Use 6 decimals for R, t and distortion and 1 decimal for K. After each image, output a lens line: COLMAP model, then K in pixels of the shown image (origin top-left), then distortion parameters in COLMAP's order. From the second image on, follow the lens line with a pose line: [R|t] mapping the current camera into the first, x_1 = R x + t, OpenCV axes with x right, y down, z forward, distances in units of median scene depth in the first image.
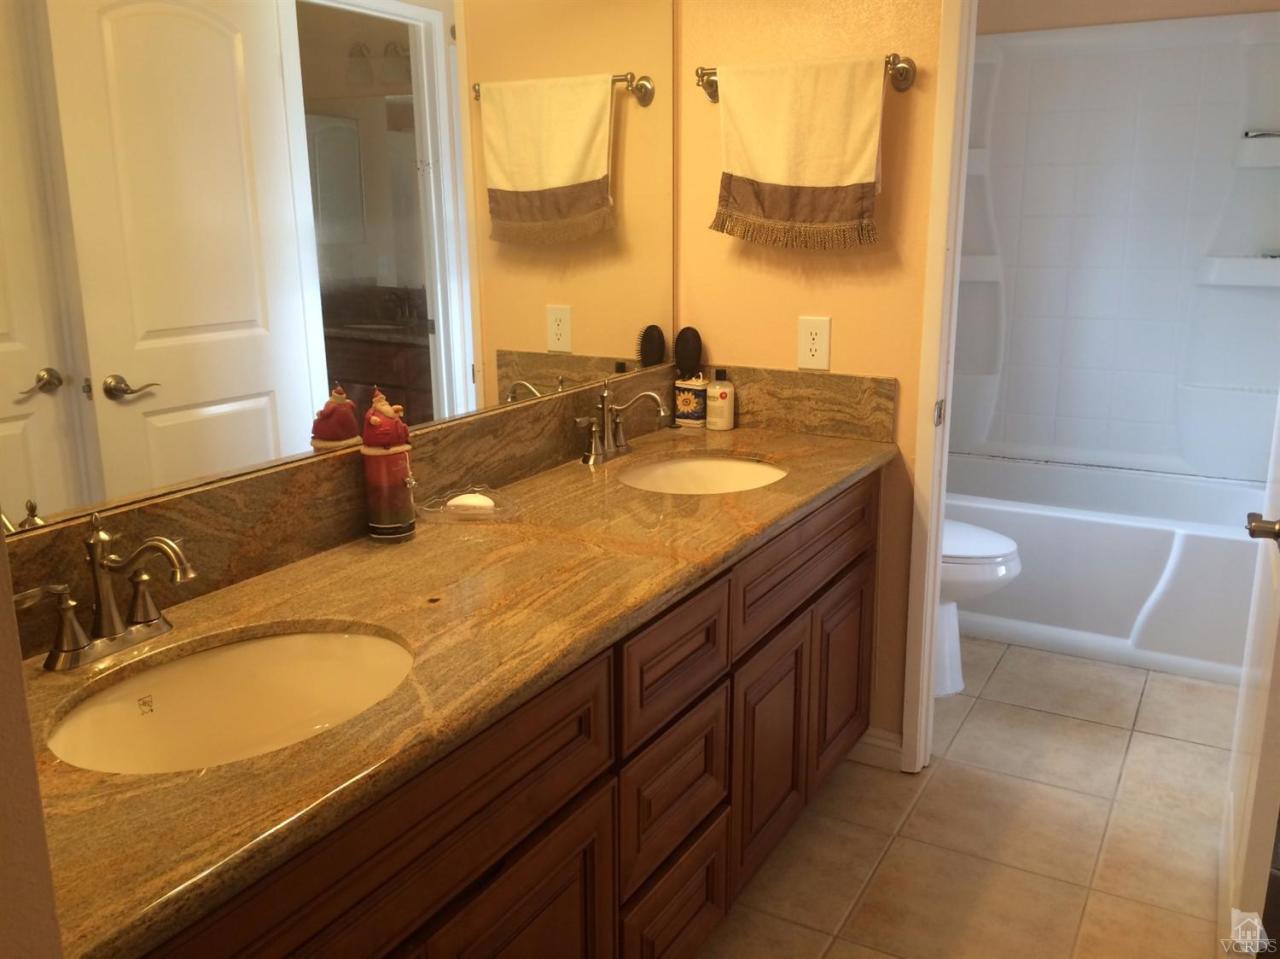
lens RADIAL K [[1094.7, 0, 637.8], [0, 1094.7, 470.4], [0, 0, 1]] dist [0.080233, -0.119545]
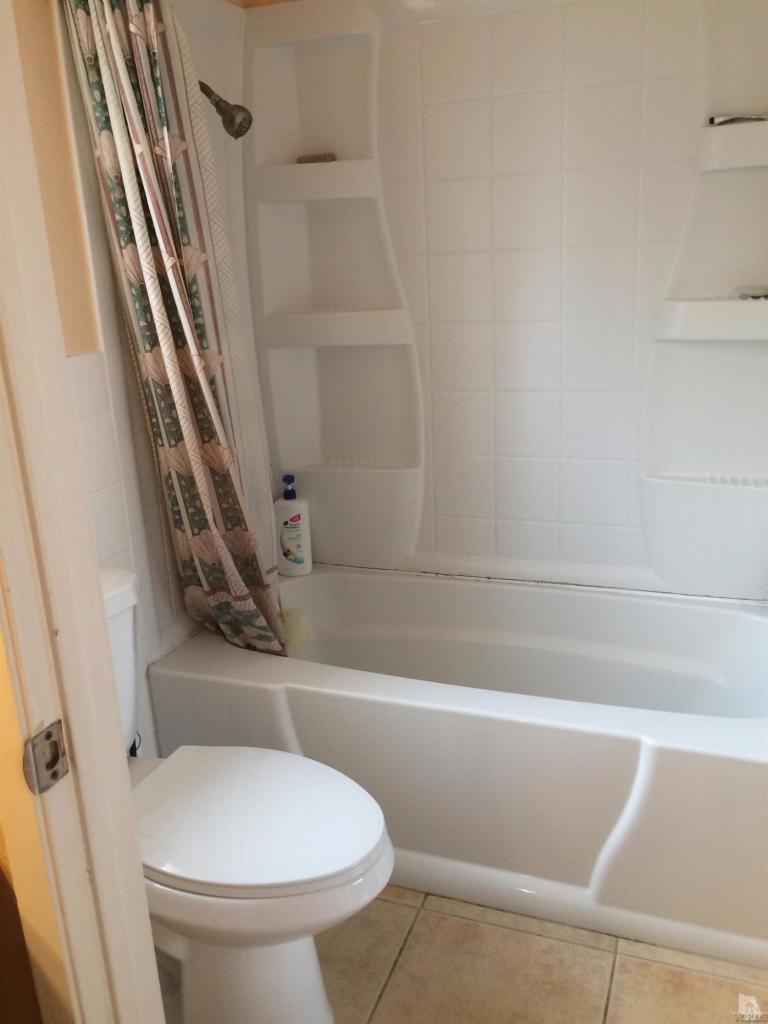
lens RADIAL K [[875.8, 0, 395.4], [0, 875.8, 511.0], [0, 0, 1]] dist [0.080233, -0.119545]
pose [[0.986467, -0.082071, 0.141938, 0.247636], [0.074755, 0.995621, 0.056137, -0.102804], [-0.145924, -0.044767, 0.988282, 0.455504]]
